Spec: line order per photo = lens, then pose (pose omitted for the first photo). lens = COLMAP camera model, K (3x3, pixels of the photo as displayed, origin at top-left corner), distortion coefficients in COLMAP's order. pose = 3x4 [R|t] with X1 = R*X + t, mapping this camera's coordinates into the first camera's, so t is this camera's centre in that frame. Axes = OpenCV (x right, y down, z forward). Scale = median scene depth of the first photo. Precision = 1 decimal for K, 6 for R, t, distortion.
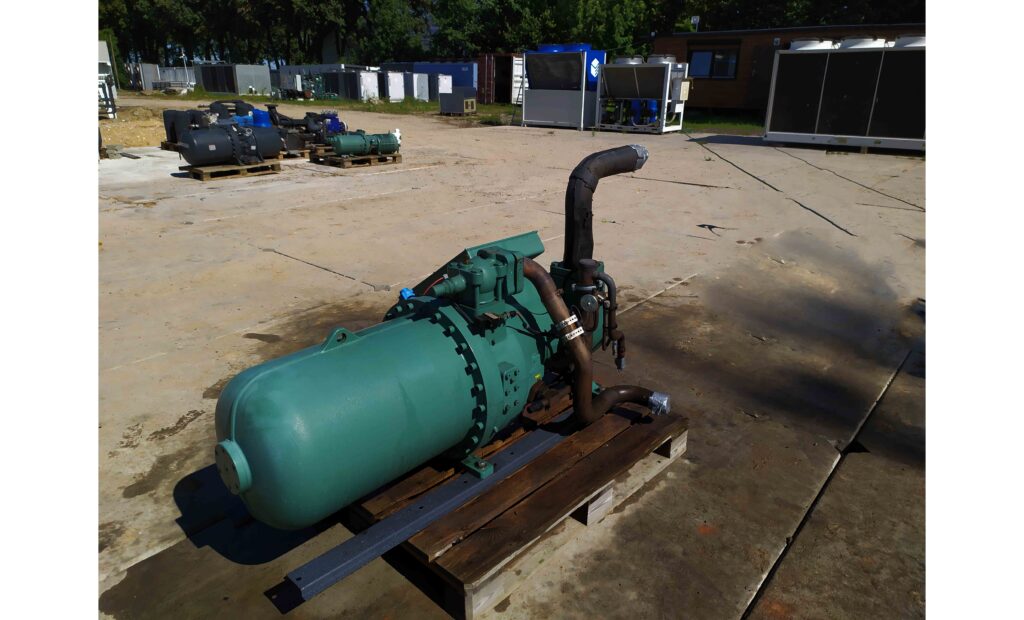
lens RADIAL K [[621.7, 0, 518.3], [0, 621.7, 304.5], [0, 0, 1]] dist [0.031115, -0.008935]
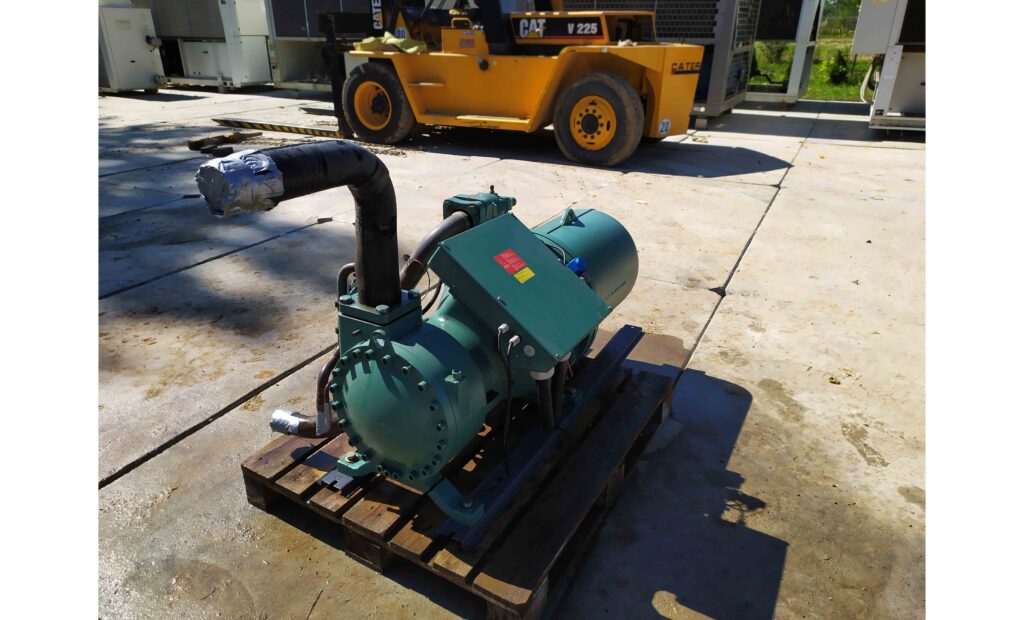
lens RADIAL K [[621.7, 0, 519.4], [0, 621.7, 312.4], [0, 0, 1]] dist [0.031115, -0.008935]
pose [[-0.976126, 0.073571, -0.204365, 0.086995], [-0.088840, 0.723353, 0.684739, -0.553006], [0.198205, 0.686548, -0.699548, 1.587091]]
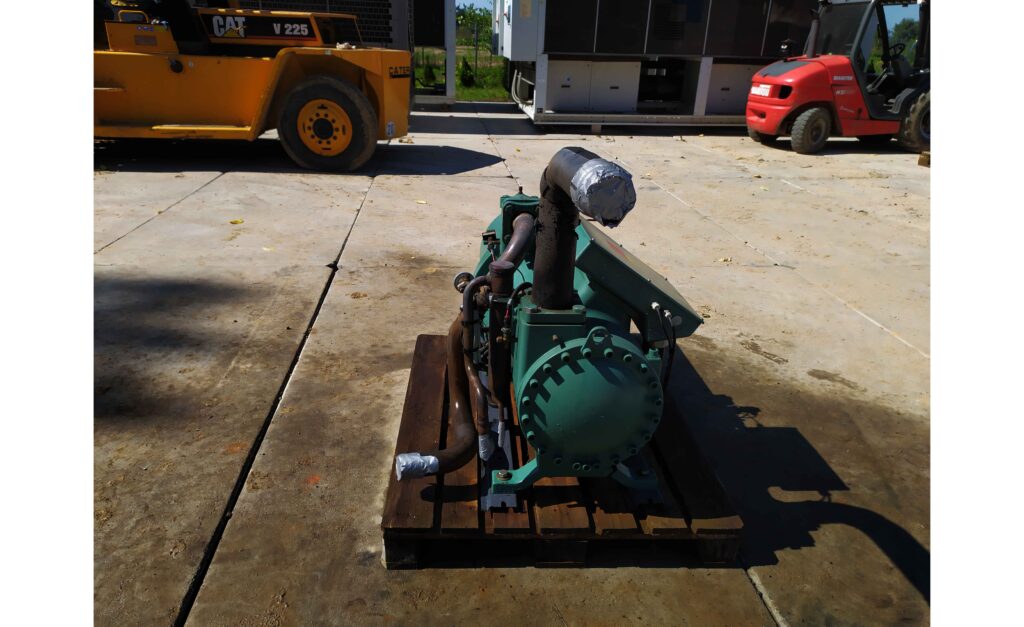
lens RADIAL K [[621.8, 0, 511.9], [0, 621.8, 313.4], [0, 0, 1]] dist [0.030537, -0.016139]
pose [[-0.695546, 0.253631, -0.672225, 0.612819], [-0.281528, 0.764592, 0.579777, -0.458469], [0.661027, 0.592512, -0.460405, 1.356881]]
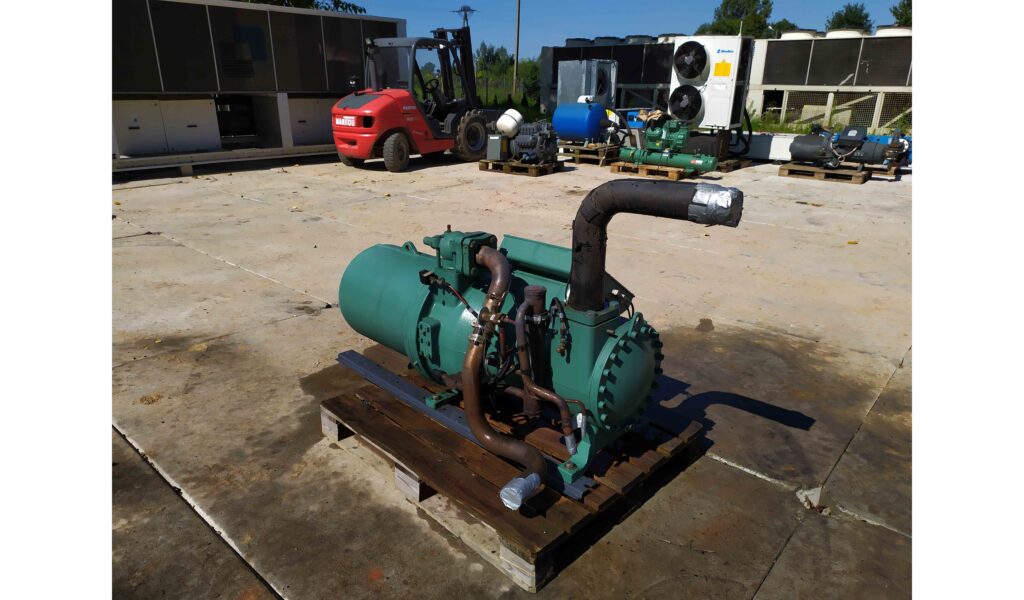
lens RADIAL K [[596.1, 0, 511.3], [0, 596.1, 300.1], [0, 0, 1]] dist [0.020698, -0.001889]
pose [[-0.022582, 0.324978, -0.945452, 0.884642], [-0.350932, 0.882939, 0.311873, -0.297113], [0.936128, 0.338832, 0.094107, 0.868966]]
